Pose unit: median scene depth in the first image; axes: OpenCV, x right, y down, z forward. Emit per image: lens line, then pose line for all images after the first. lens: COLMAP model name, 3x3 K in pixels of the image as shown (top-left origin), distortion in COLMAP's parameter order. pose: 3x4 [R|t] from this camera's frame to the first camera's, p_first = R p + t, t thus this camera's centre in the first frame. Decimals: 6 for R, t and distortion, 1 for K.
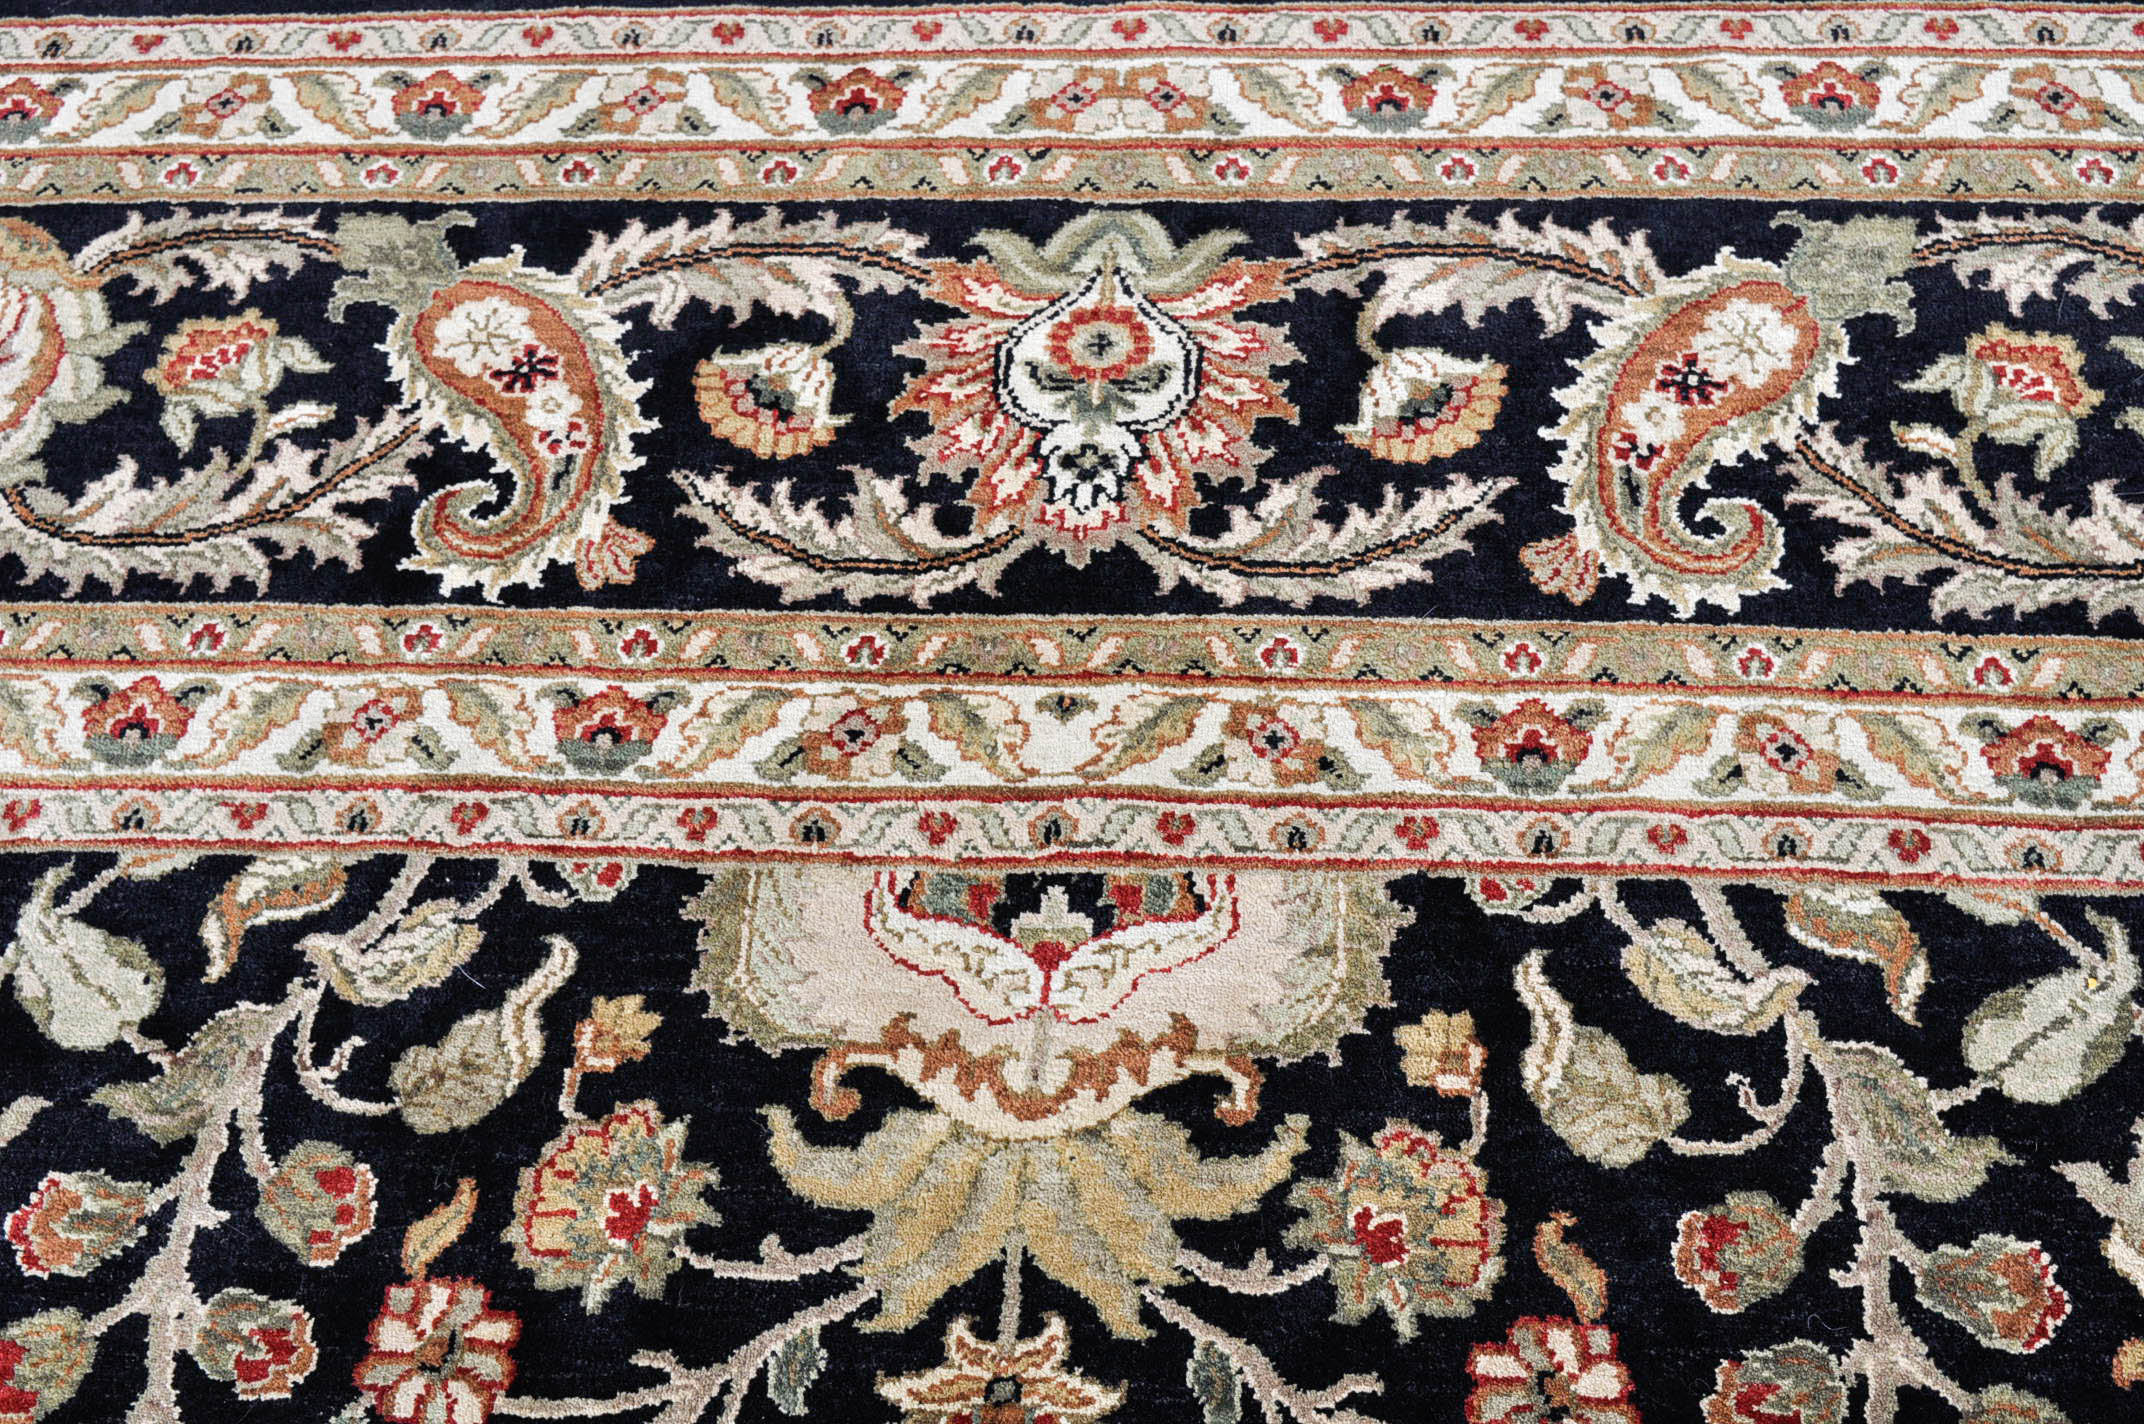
lens RADIAL K [[3301.4, 0, 1072.0], [0, 3301.4, 712.0], [0, 0, 1]] dist [-0.027023, 0.040235]
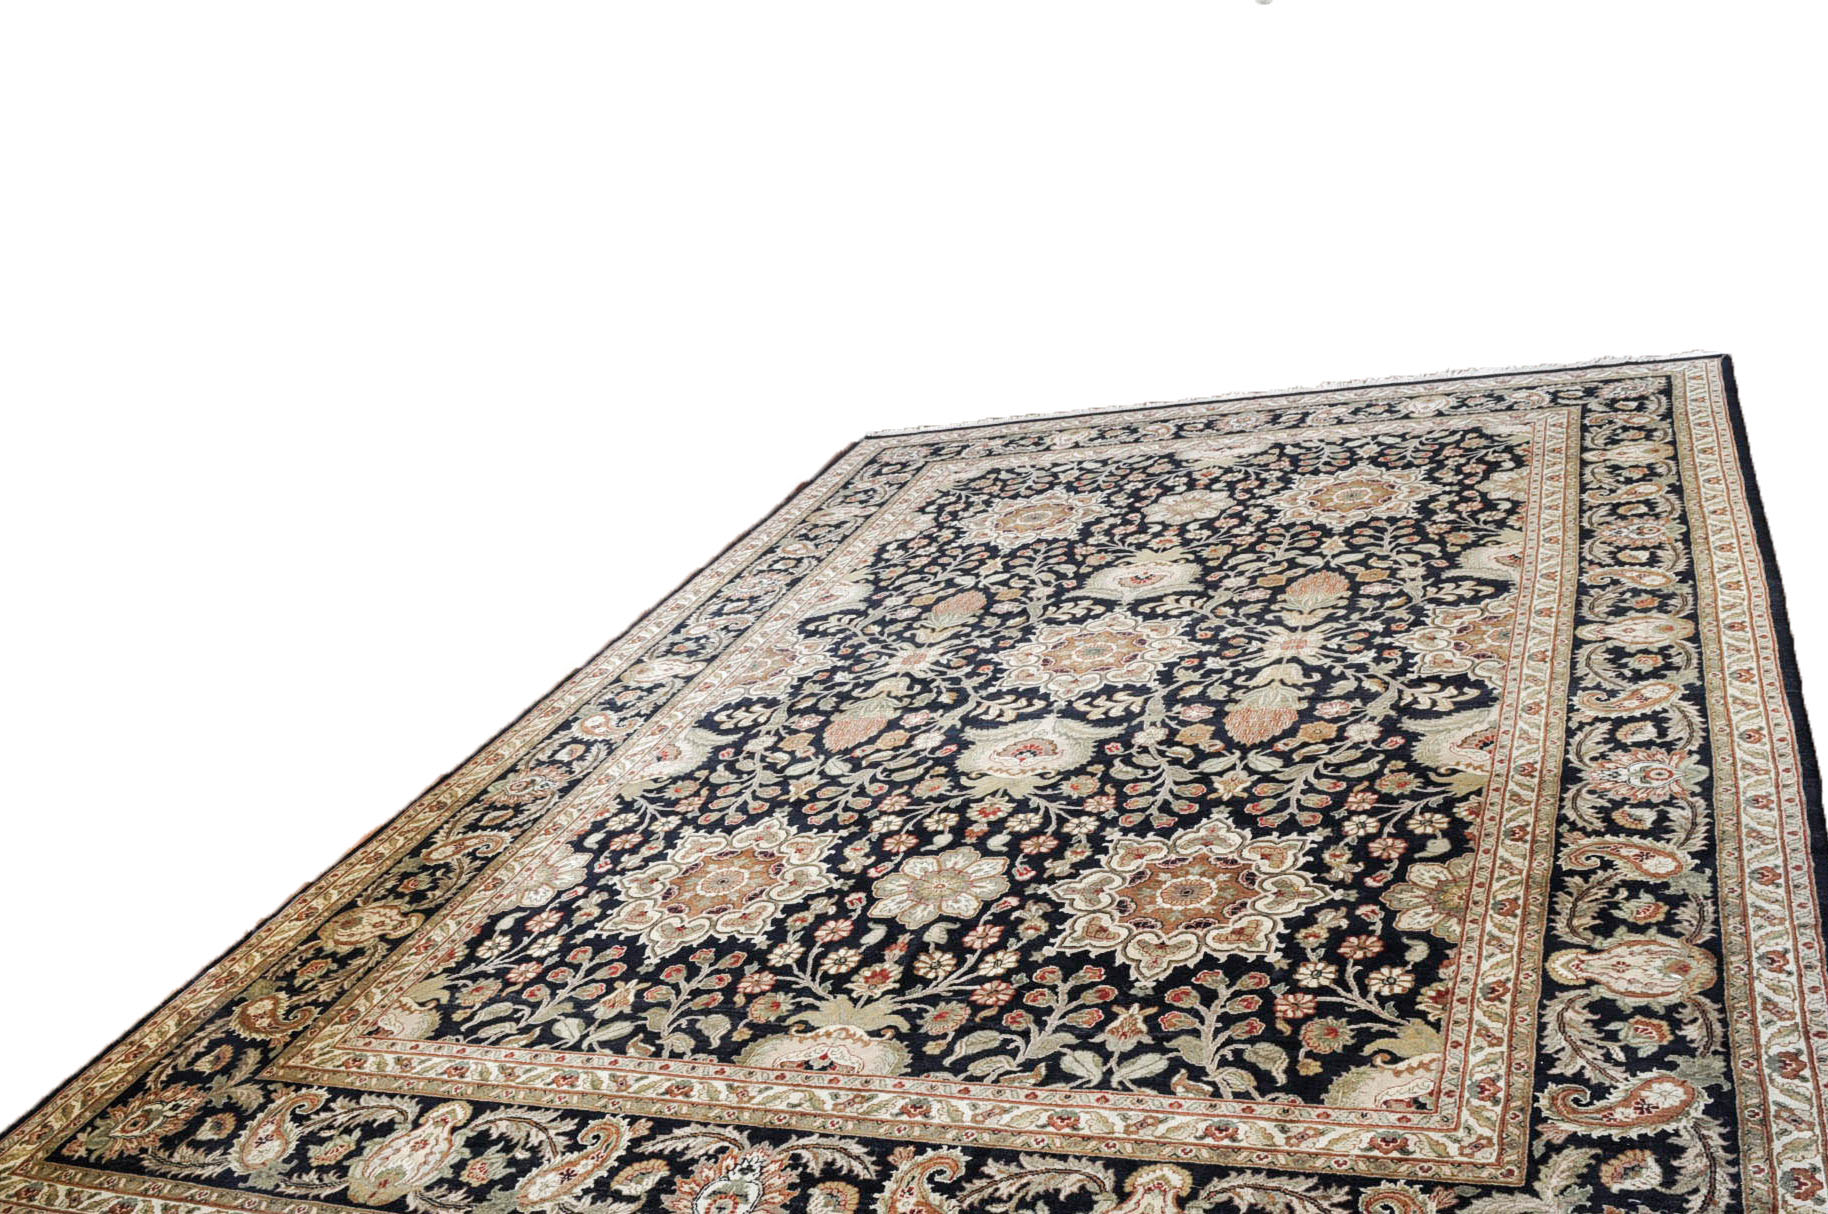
lens RADIAL K [[1655.8, 0, 940.4], [0, 1655.8, 605.6], [0, 0, 1]] dist [-0.102505, 0.008575]
pose [[0.950521, -0.018247, -0.310125, 0.477681], [-0.148713, 0.849738, -0.505796, 2.098481], [0.272755, 0.526889, 0.804980, -1.752640]]
